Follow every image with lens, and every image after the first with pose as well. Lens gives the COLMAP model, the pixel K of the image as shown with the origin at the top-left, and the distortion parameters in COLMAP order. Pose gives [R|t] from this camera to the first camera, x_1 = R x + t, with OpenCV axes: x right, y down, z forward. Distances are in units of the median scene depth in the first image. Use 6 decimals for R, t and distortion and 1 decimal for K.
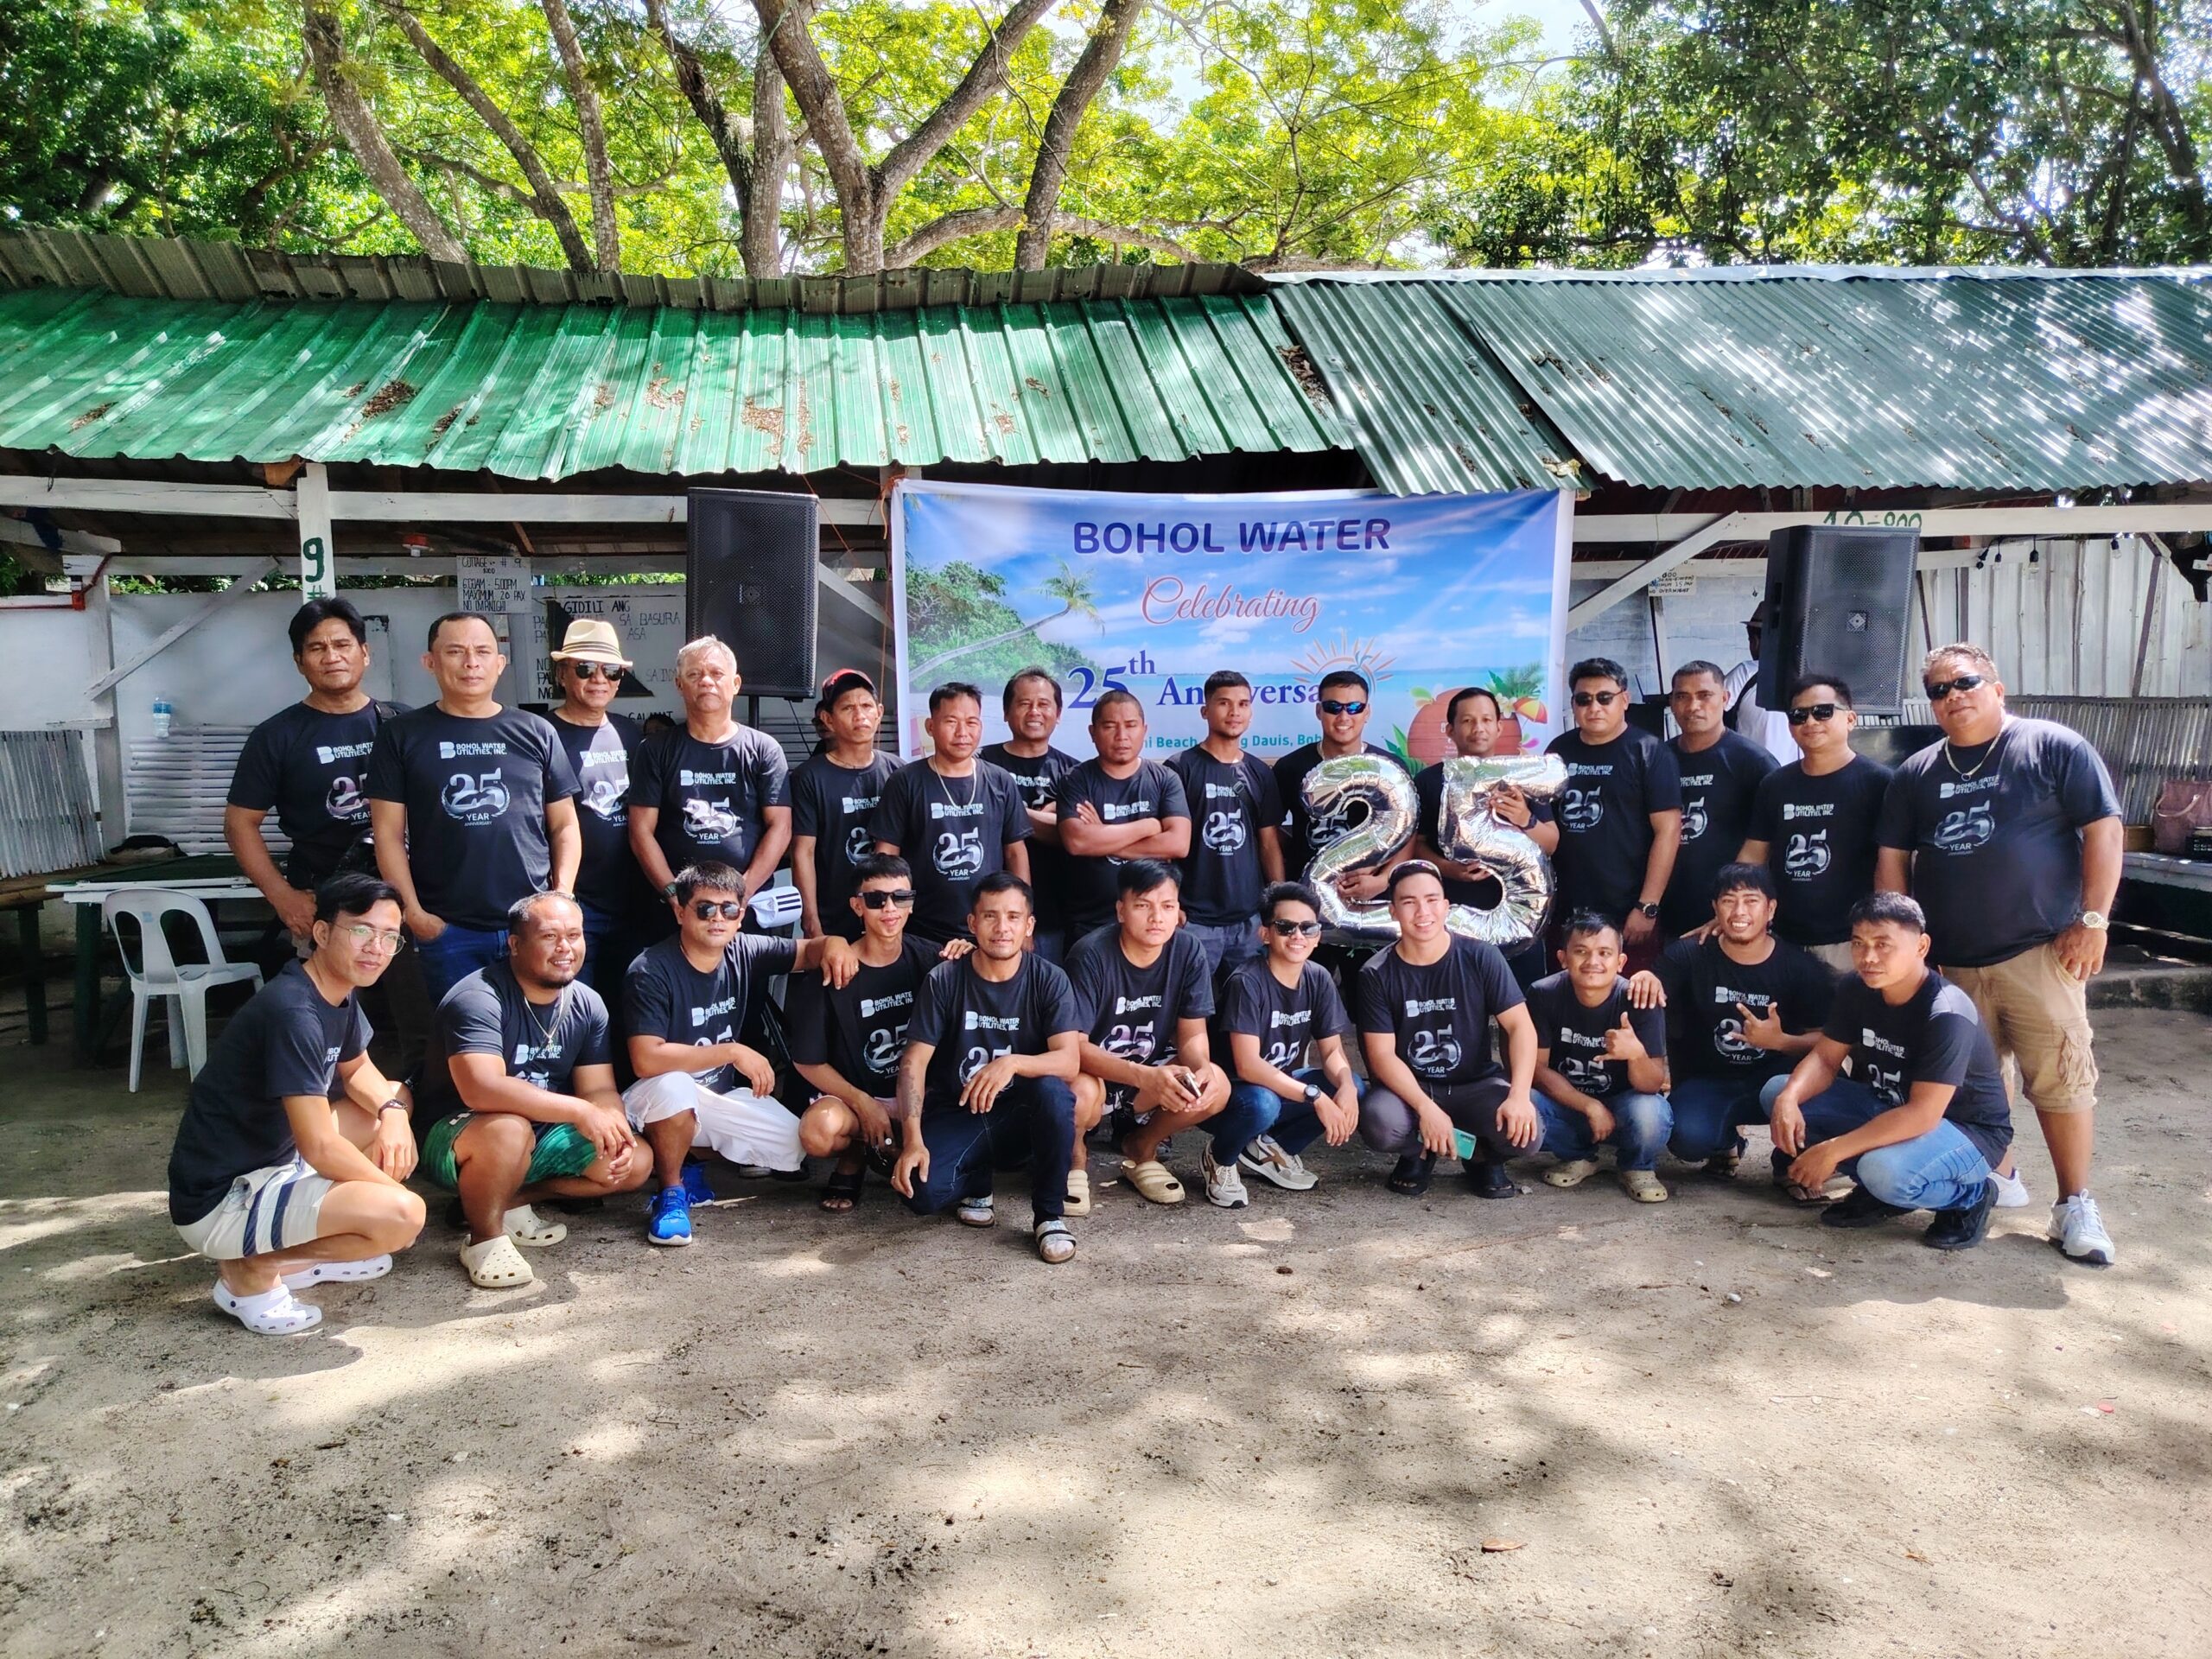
lens RADIAL K [[1541.1, 0, 1109.0], [0, 1541.1, 830.9], [0, 0, 1]] dist [0.039120, -0.035174]
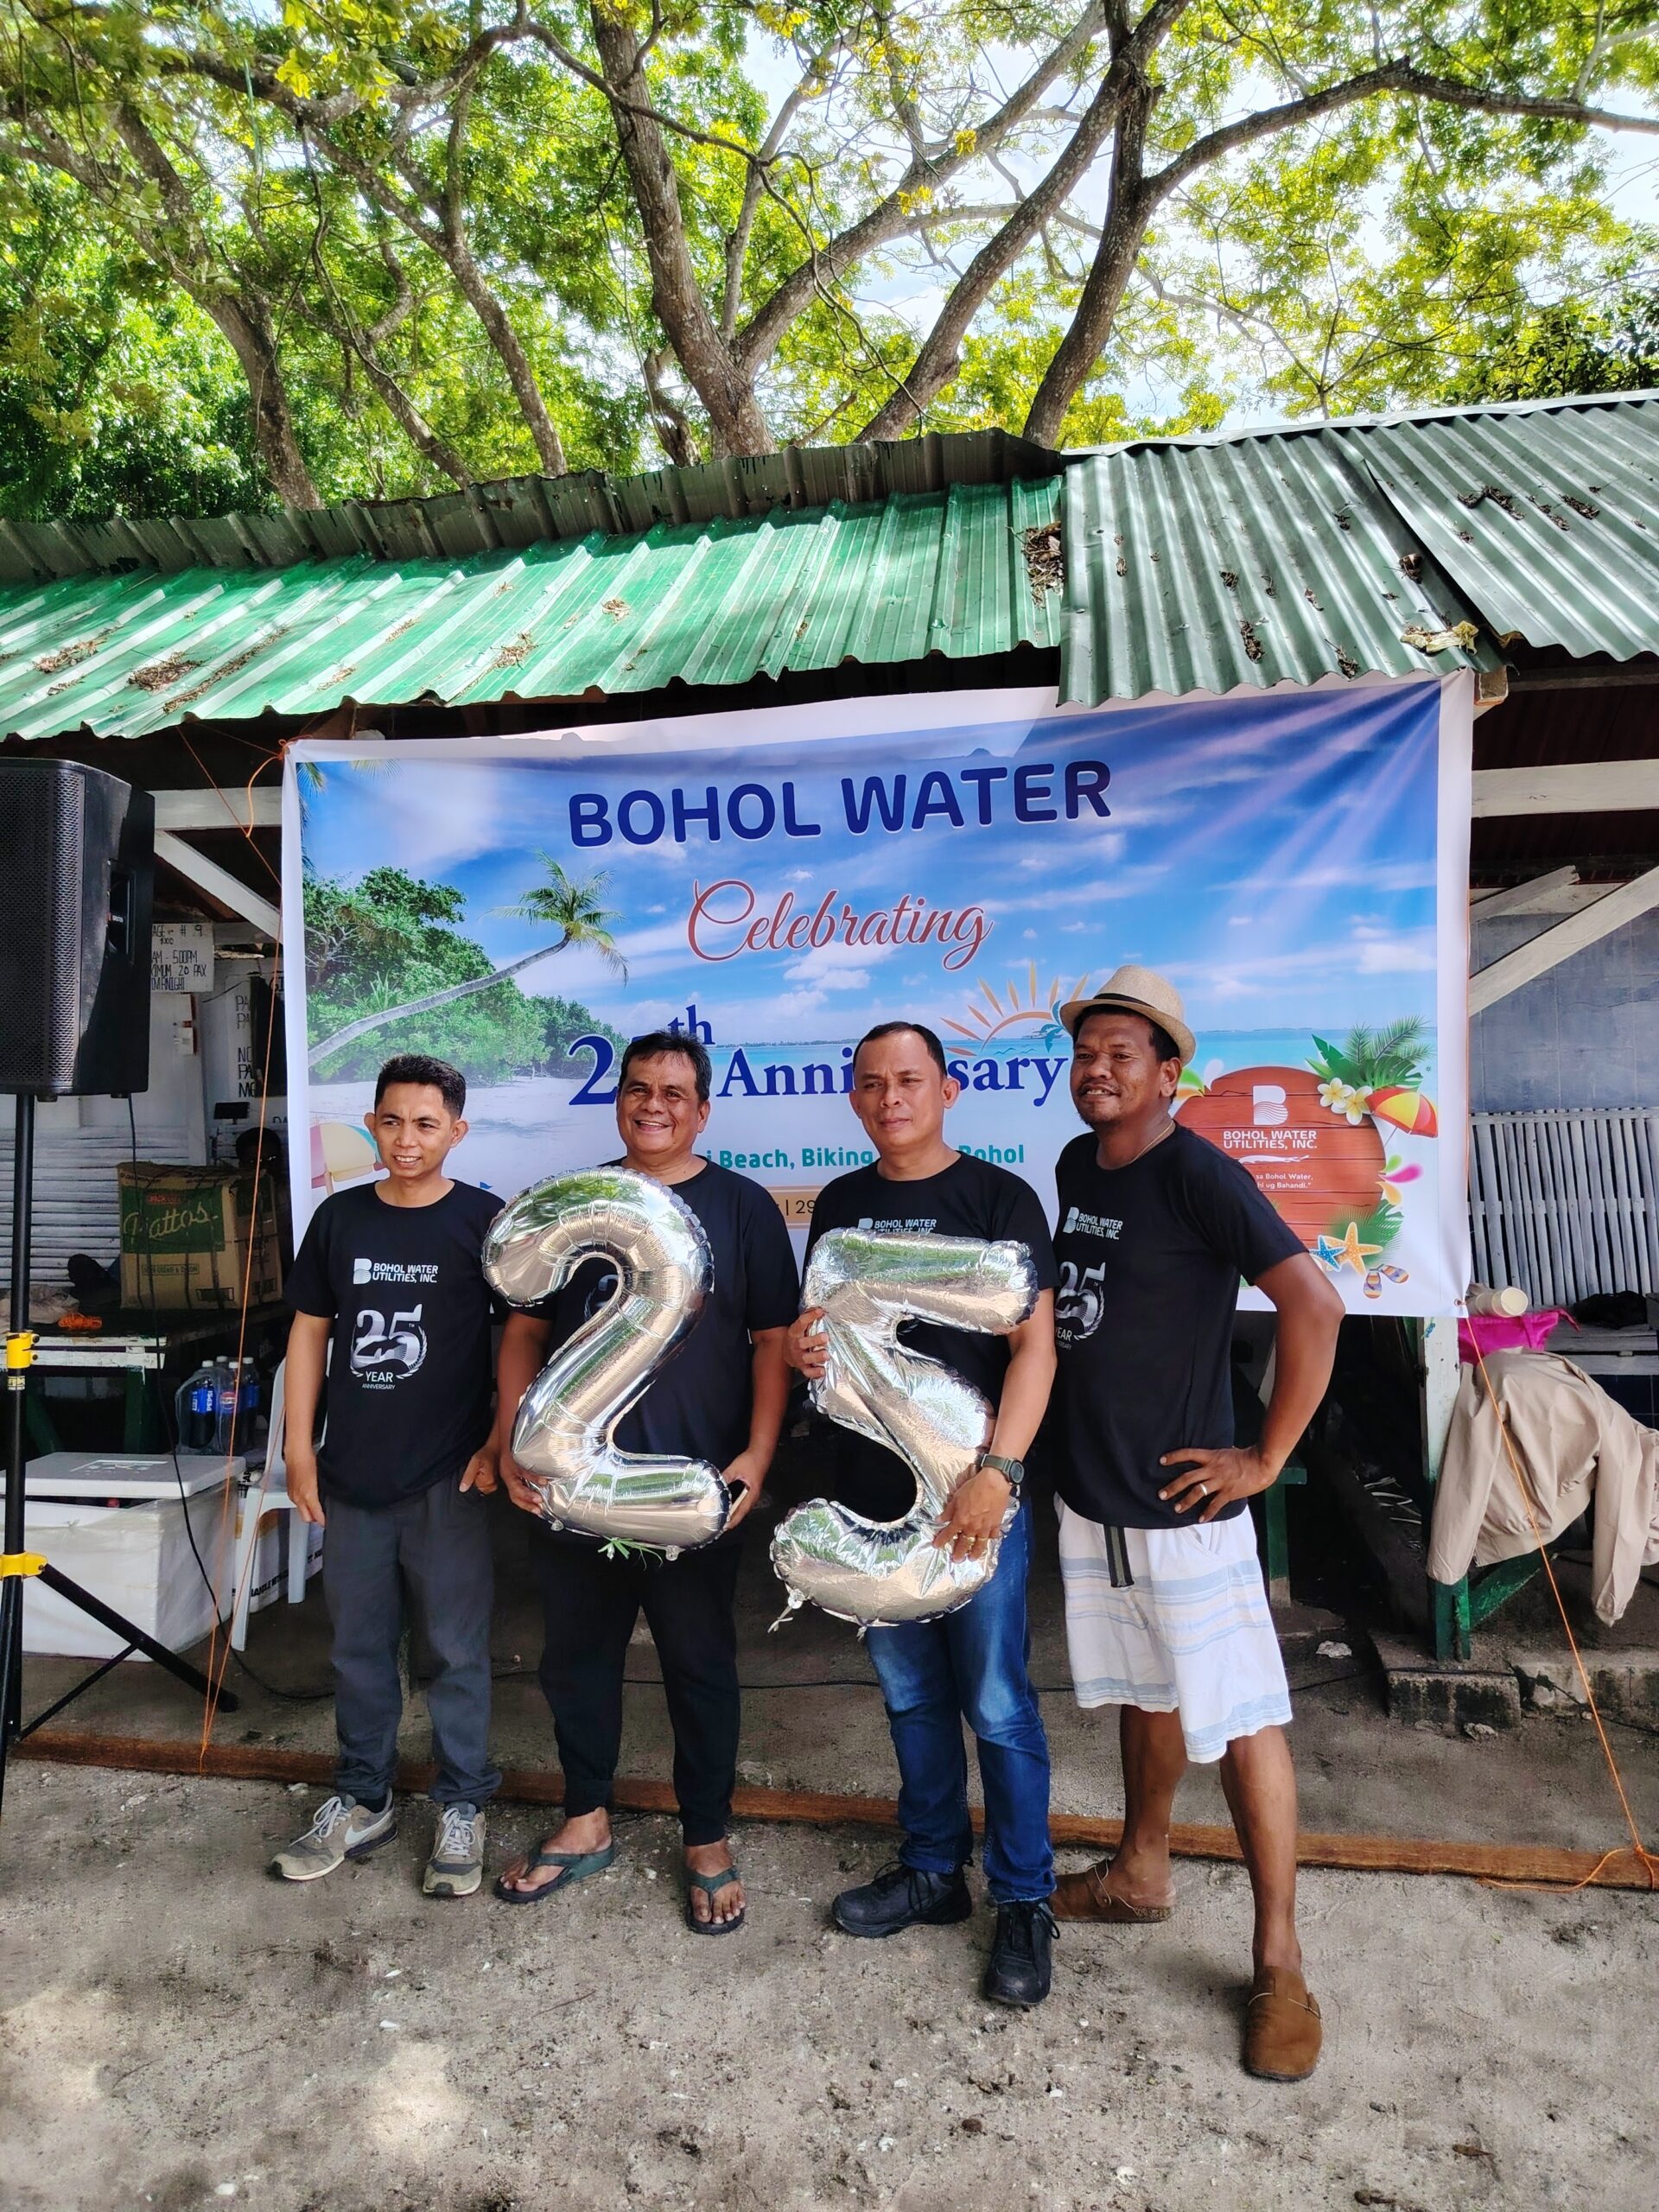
lens RADIAL K [[1541.1, 0, 843.6], [0, 1541.1, 1133.0], [0, 0, 1]] dist [0.039120, -0.035174]
pose [[0.965079, -0.000935, -0.261959, 0.230883], [-0.014328, 0.998308, -0.056349, -0.036708], [0.261568, 0.058135, 0.963433, 0.447667]]
